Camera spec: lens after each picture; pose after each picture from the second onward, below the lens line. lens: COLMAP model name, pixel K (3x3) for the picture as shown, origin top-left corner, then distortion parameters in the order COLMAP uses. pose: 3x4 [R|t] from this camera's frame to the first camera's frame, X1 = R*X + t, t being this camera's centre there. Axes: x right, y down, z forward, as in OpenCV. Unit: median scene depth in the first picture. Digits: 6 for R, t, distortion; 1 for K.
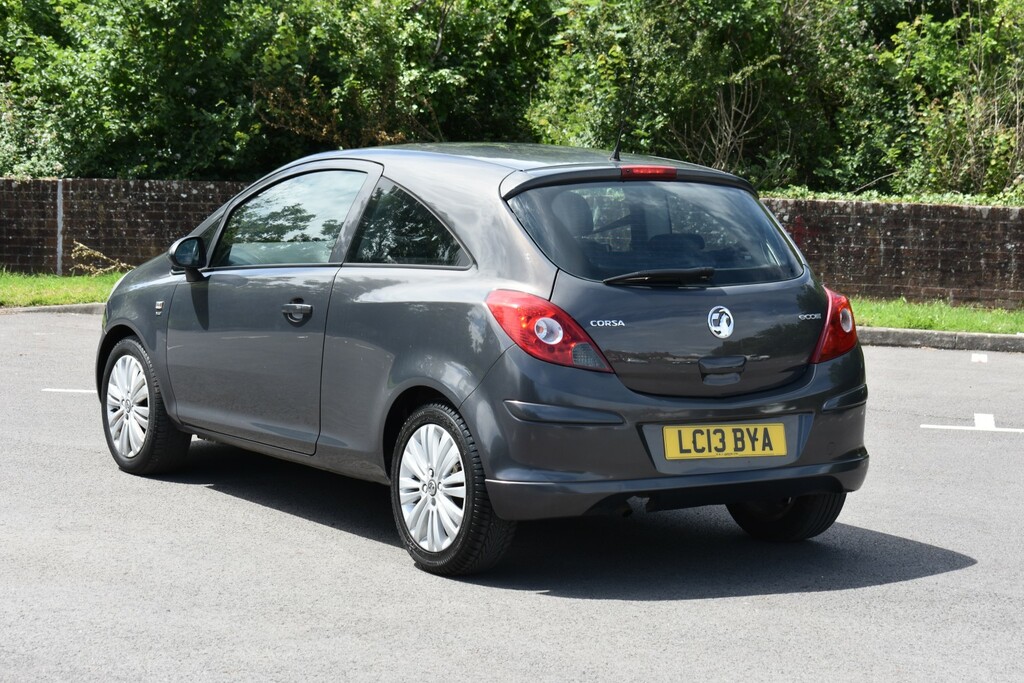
lens RADIAL K [[2247.8, 0, 512.0], [0, 2247.8, 341.5], [0, 0, 1]] dist [0.014409, 0.072419]
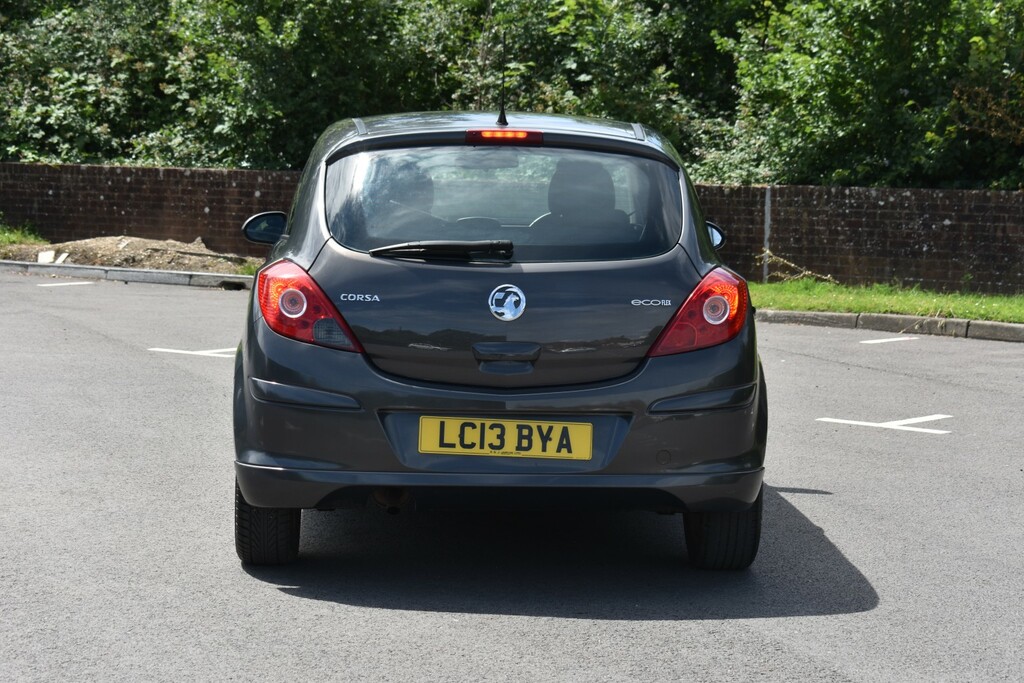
lens RADIAL K [[2247.8, 0, 512.0], [0, 2247.8, 341.5], [0, 0, 1]] dist [0.014409, 0.072419]
pose [[0.861799, 0.038569, -0.505782, 0.213103], [-0.045706, 0.998953, -0.001702, 0.003164], [0.505187, 0.024584, 0.862660, 0.095510]]
